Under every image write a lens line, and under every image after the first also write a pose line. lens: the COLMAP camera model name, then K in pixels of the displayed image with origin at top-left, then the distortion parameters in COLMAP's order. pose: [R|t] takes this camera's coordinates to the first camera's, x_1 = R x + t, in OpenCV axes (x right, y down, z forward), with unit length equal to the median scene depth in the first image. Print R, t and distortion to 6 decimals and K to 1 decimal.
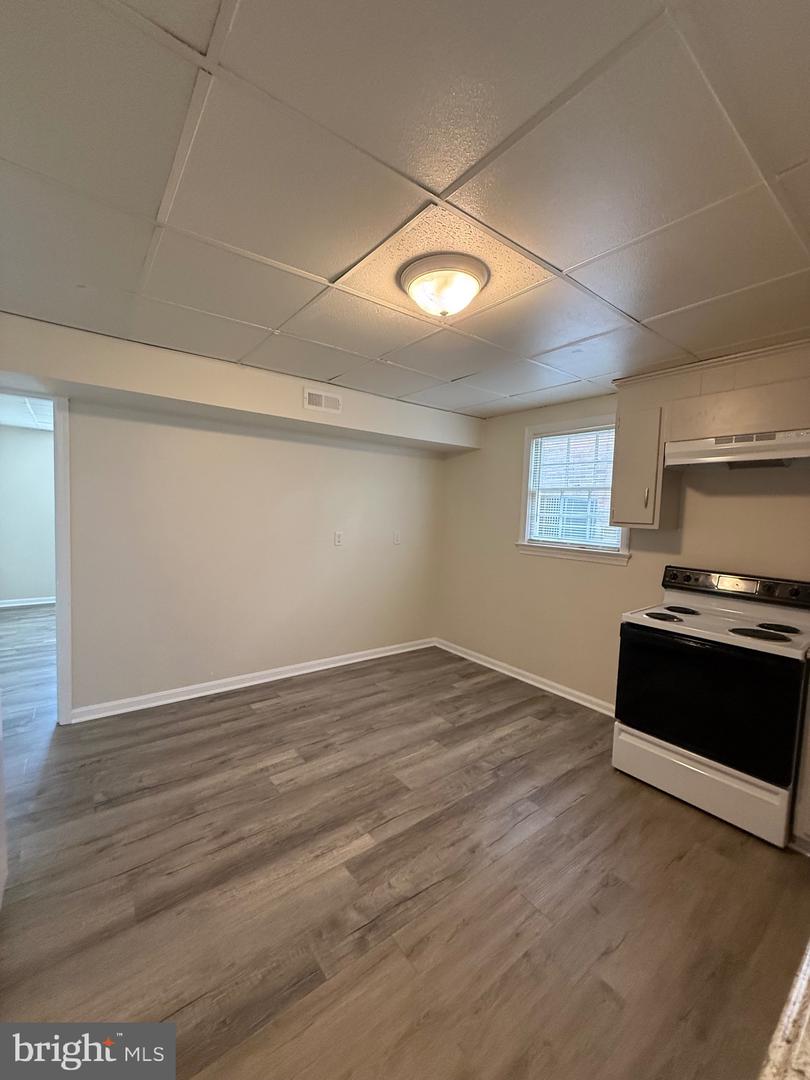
lens RADIAL K [[434.4, 0, 405.3], [0, 434.4, 537.8], [0, 0, 1]] dist [0.002801, -0.000189]
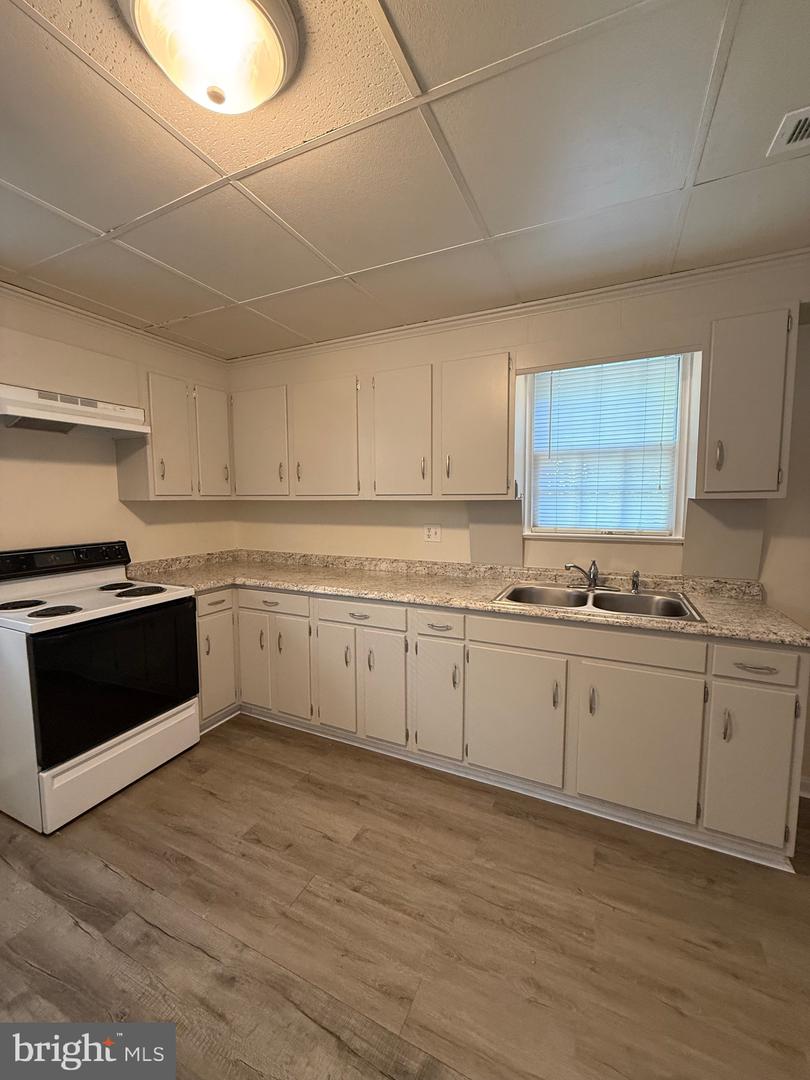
lens RADIAL K [[434.4, 0, 400.0], [0, 434.4, 539.9], [0, 0, 1]] dist [0.002801, -0.000189]
pose [[-0.453354, -0.123627, 0.882715, -0.554239], [0.042437, 0.986218, 0.159918, -0.070419], [-0.890320, 0.109959, -0.441860, 1.134240]]
